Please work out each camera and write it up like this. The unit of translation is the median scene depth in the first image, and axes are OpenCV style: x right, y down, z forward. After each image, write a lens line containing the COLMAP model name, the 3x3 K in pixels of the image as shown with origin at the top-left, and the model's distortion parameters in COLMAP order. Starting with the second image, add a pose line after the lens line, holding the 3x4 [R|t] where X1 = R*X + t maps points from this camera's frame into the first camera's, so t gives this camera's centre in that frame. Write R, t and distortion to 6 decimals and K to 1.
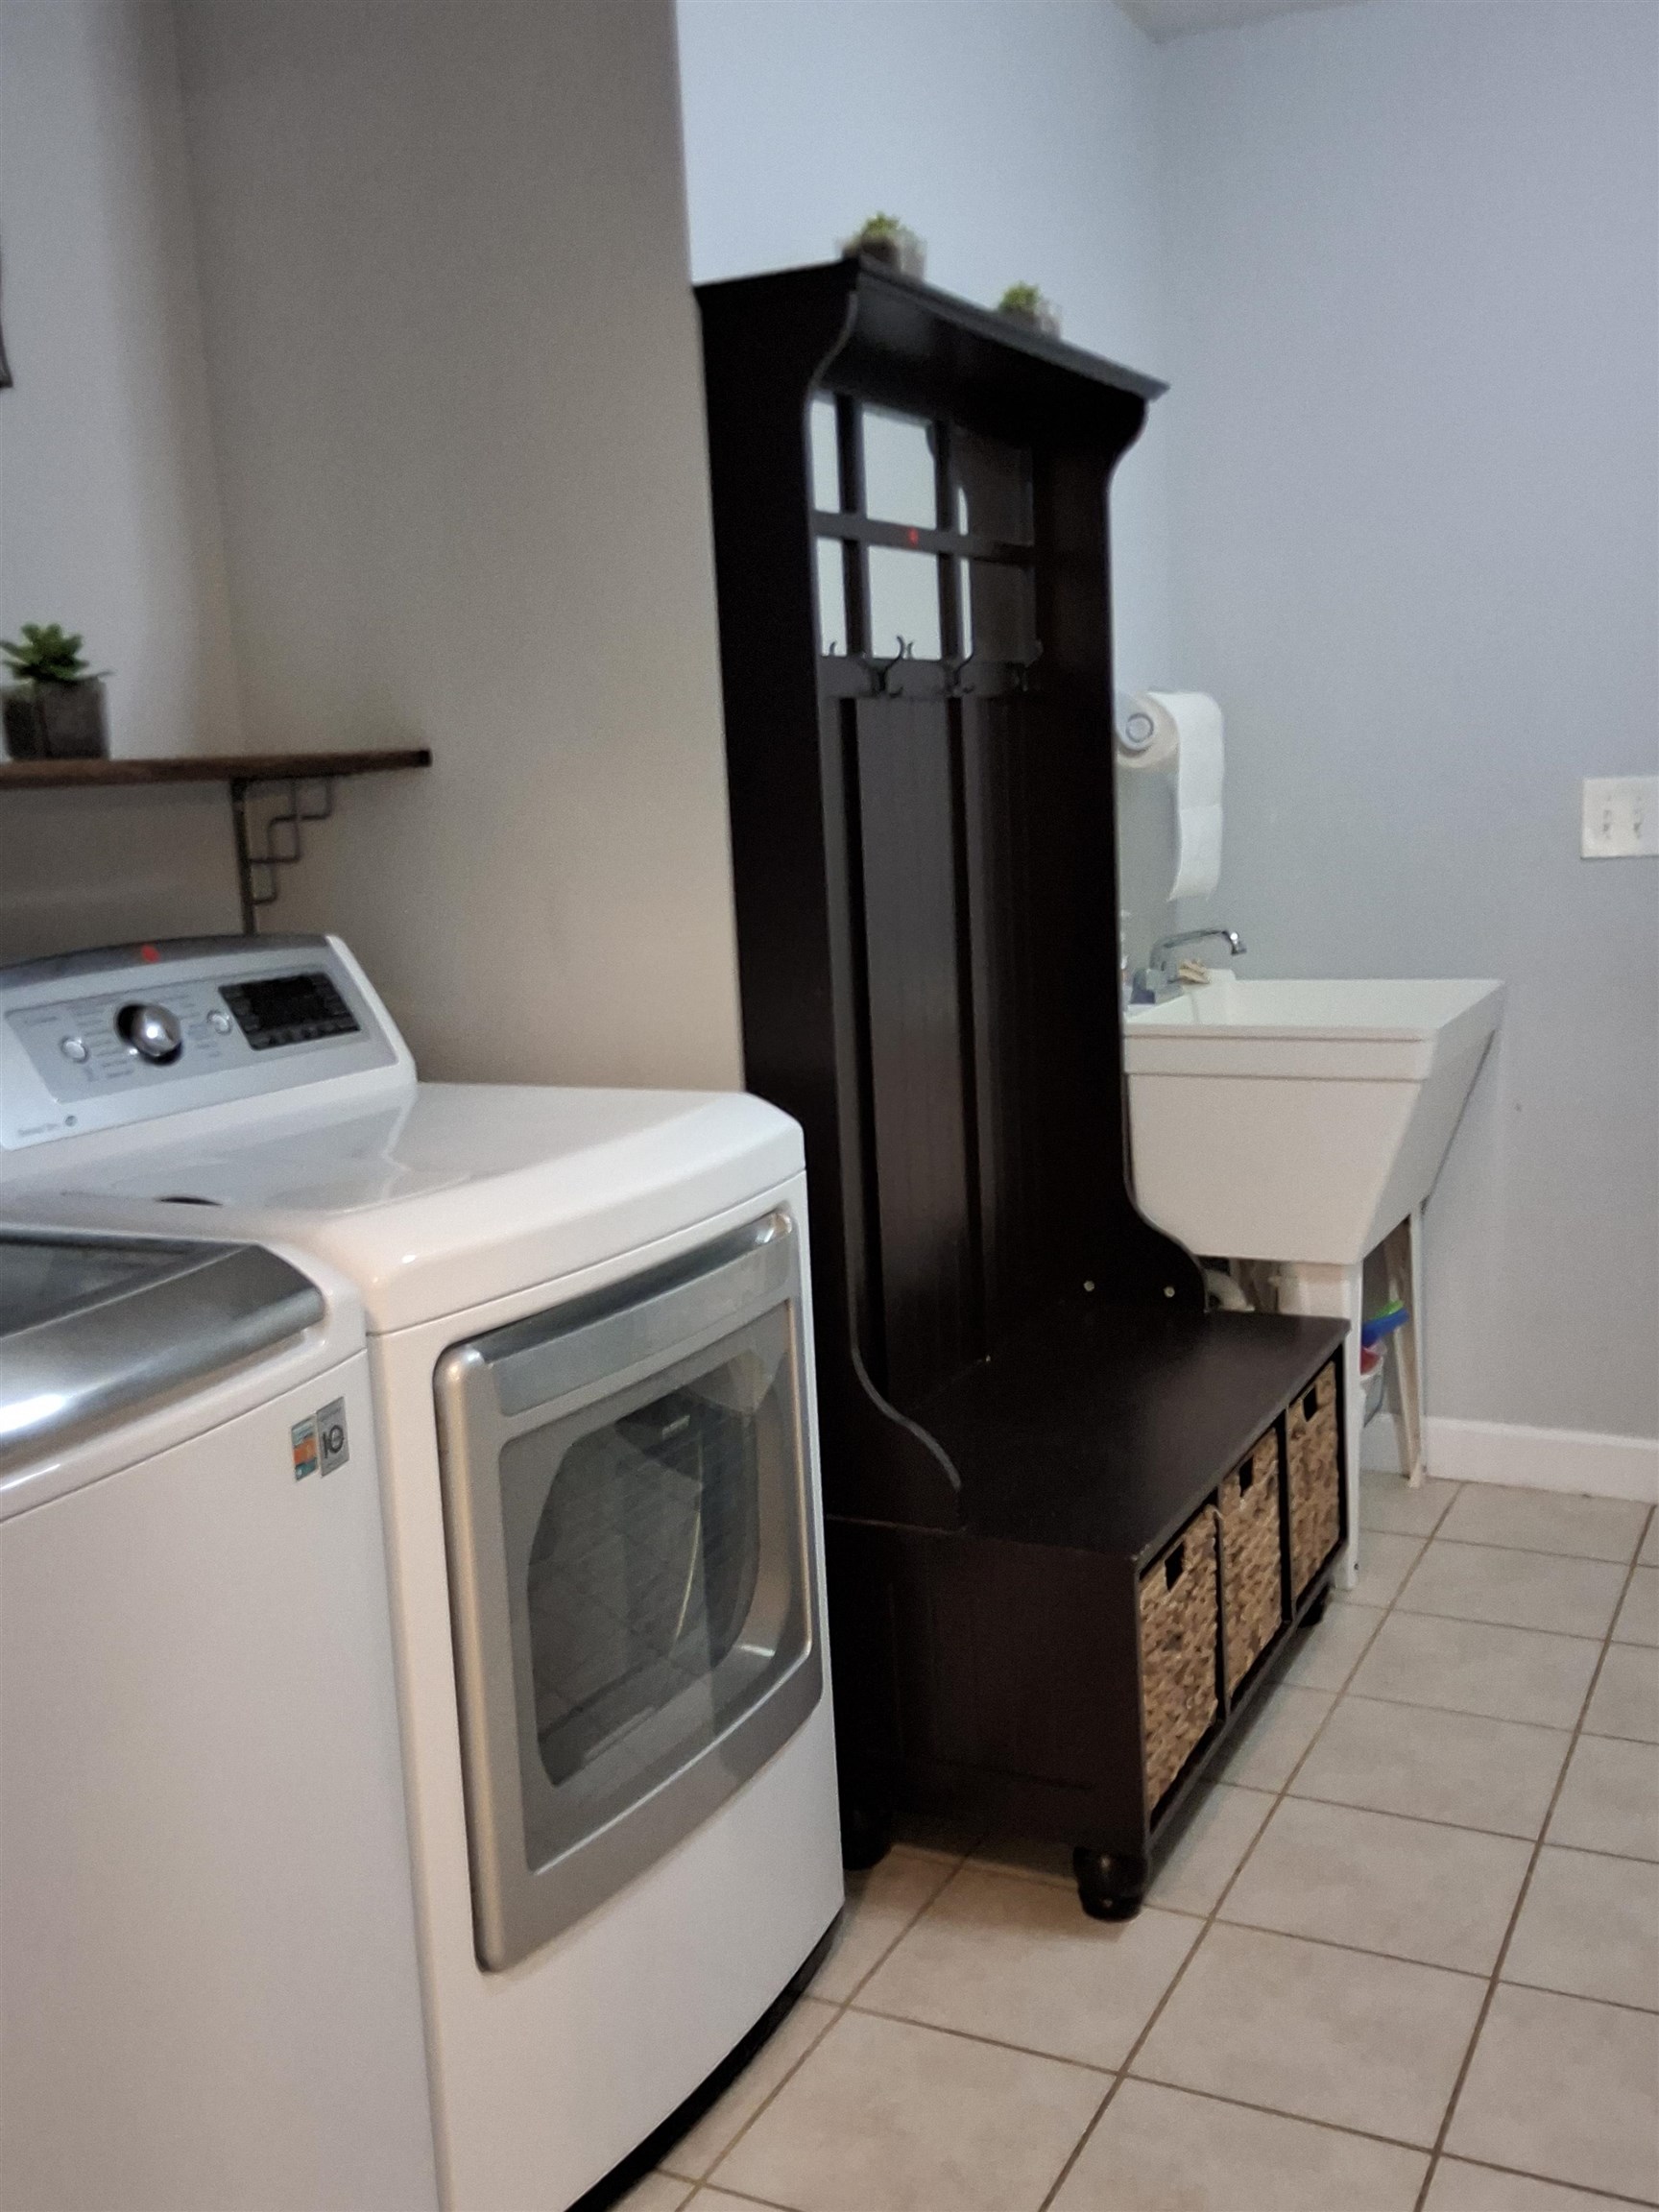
lens RADIAL K [[2126.7, 0, 828.6], [0, 2126.7, 1106.4], [0, 0, 1]] dist [0.018204, 0.000000]
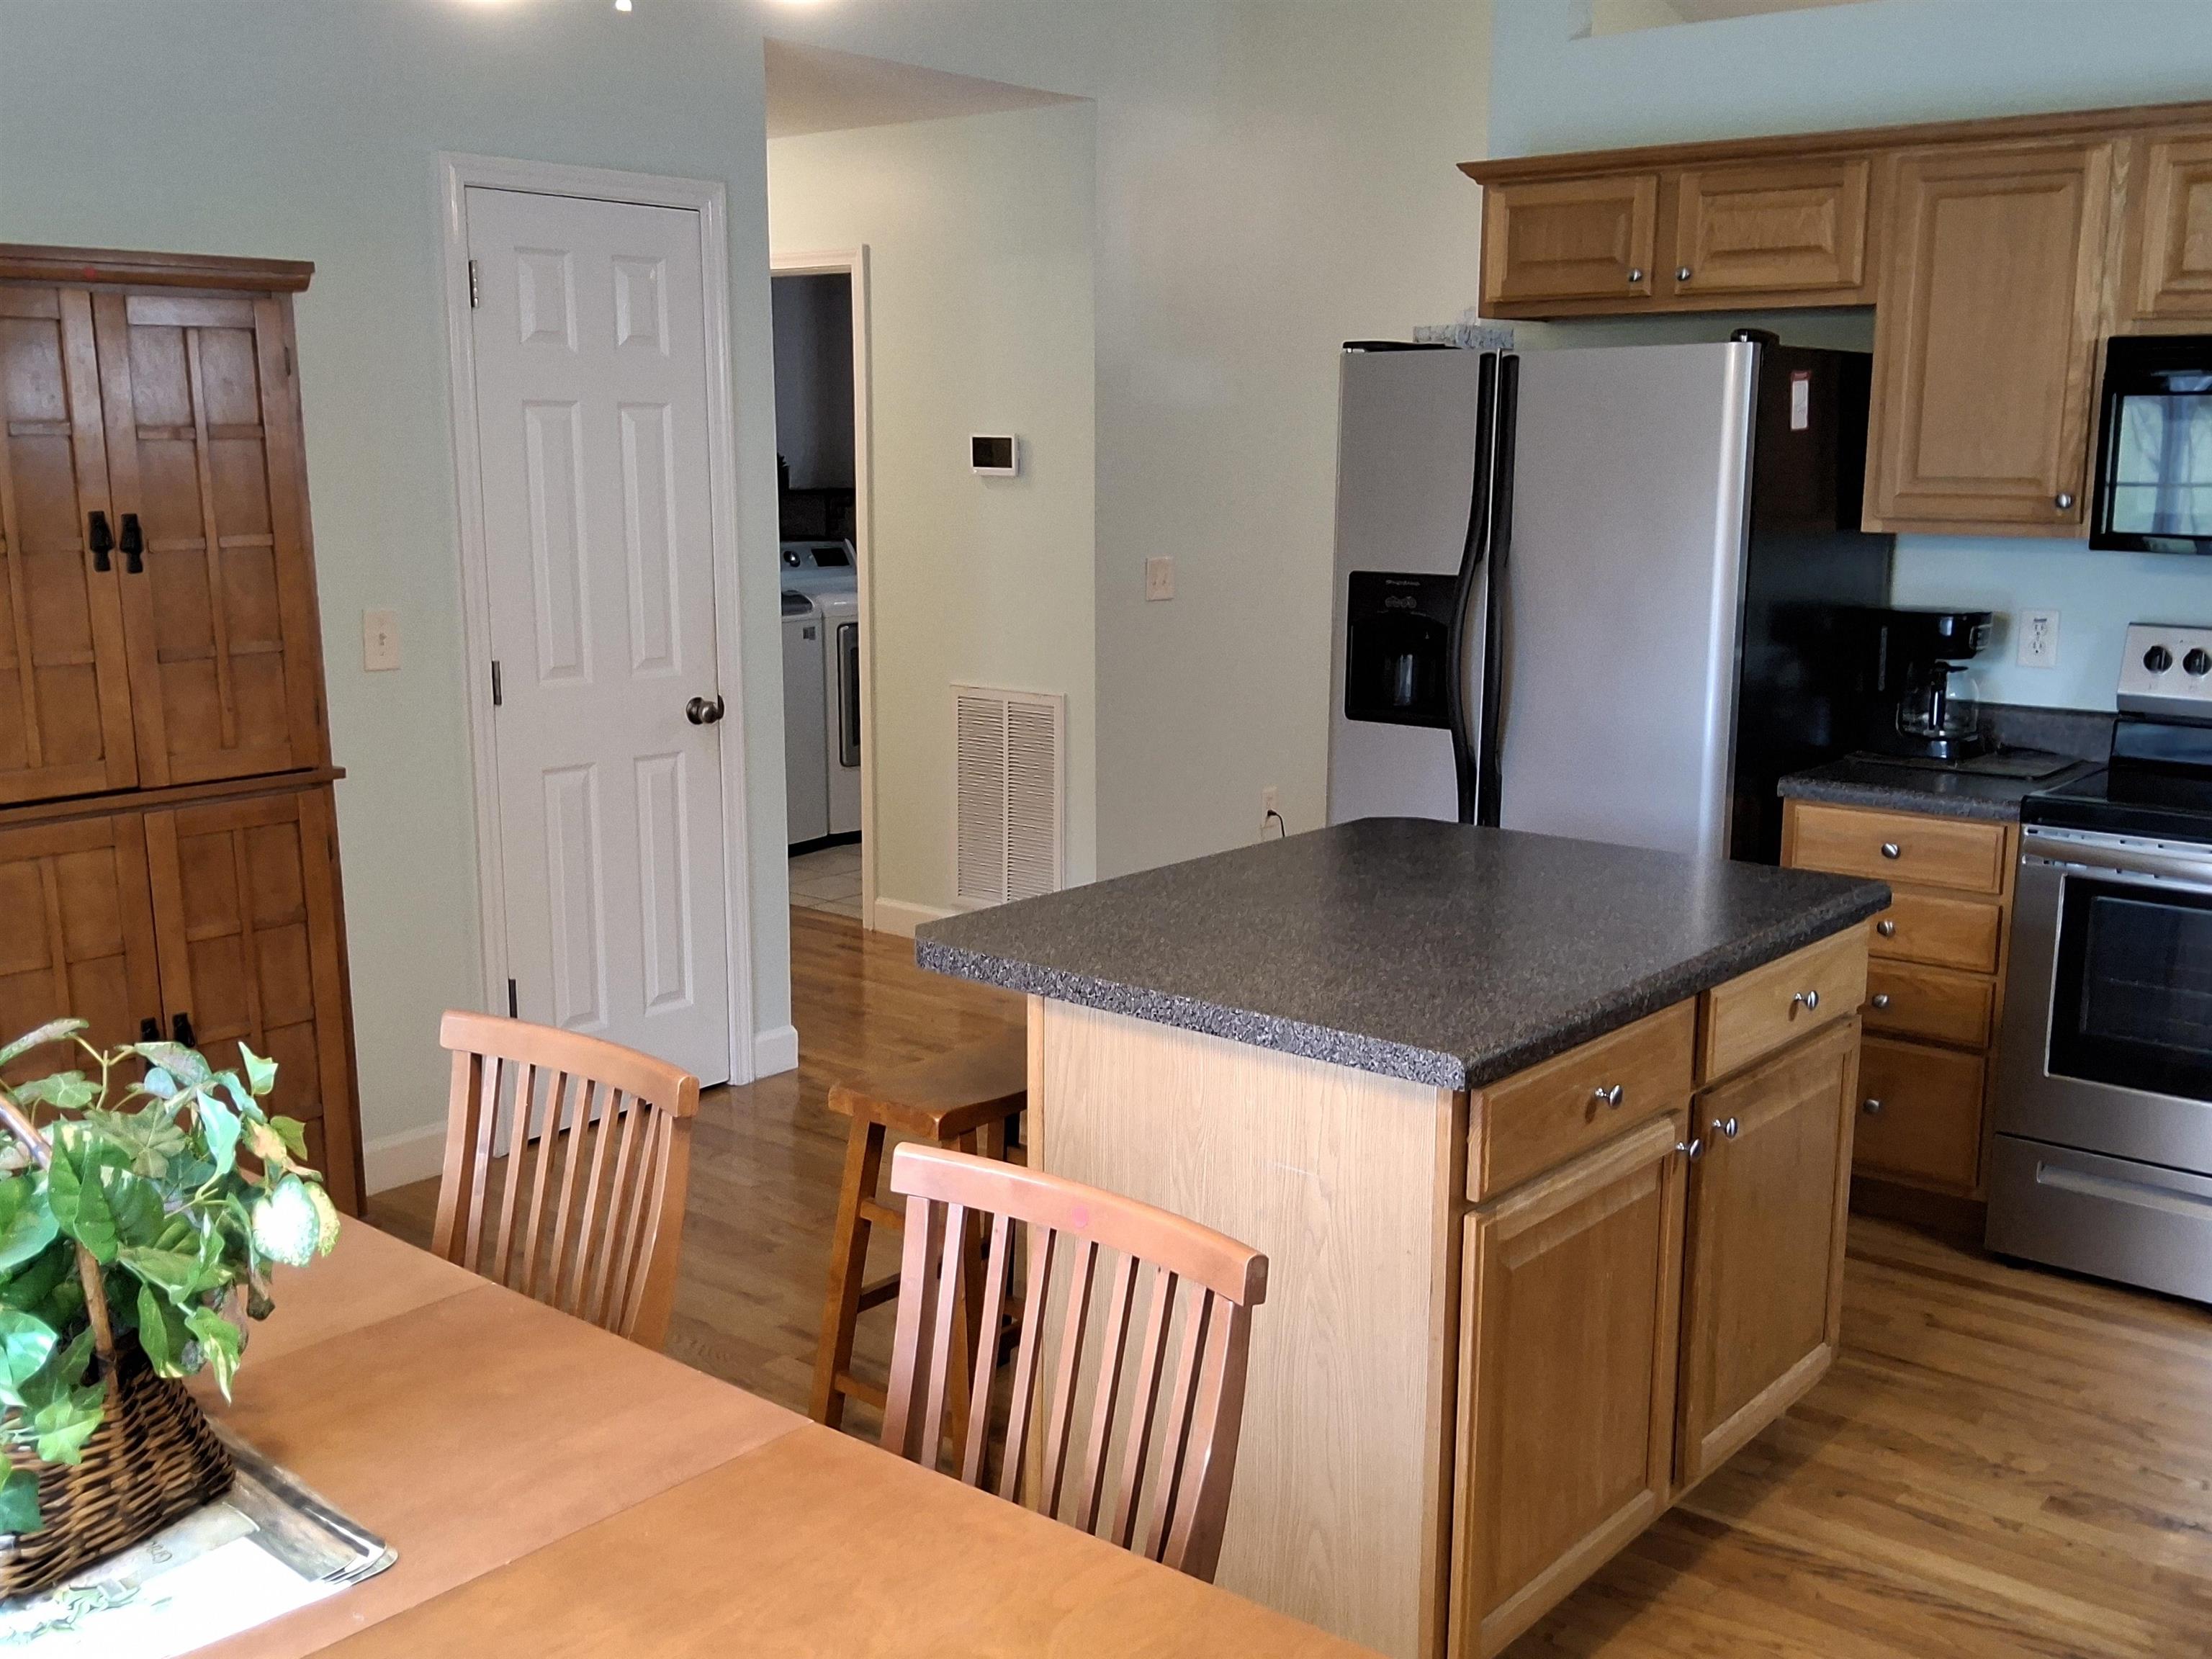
lens RADIAL K [[2126.7, 0, 1105.1], [0, 2126.7, 831.2], [0, 0, 1]] dist [0.018204, 0.000000]
pose [[0.973518, 0.093269, -0.208717, 1.226074], [-0.083922, 0.995050, 0.053220, 0.228752], [0.212648, -0.034295, 0.976527, -3.036124]]
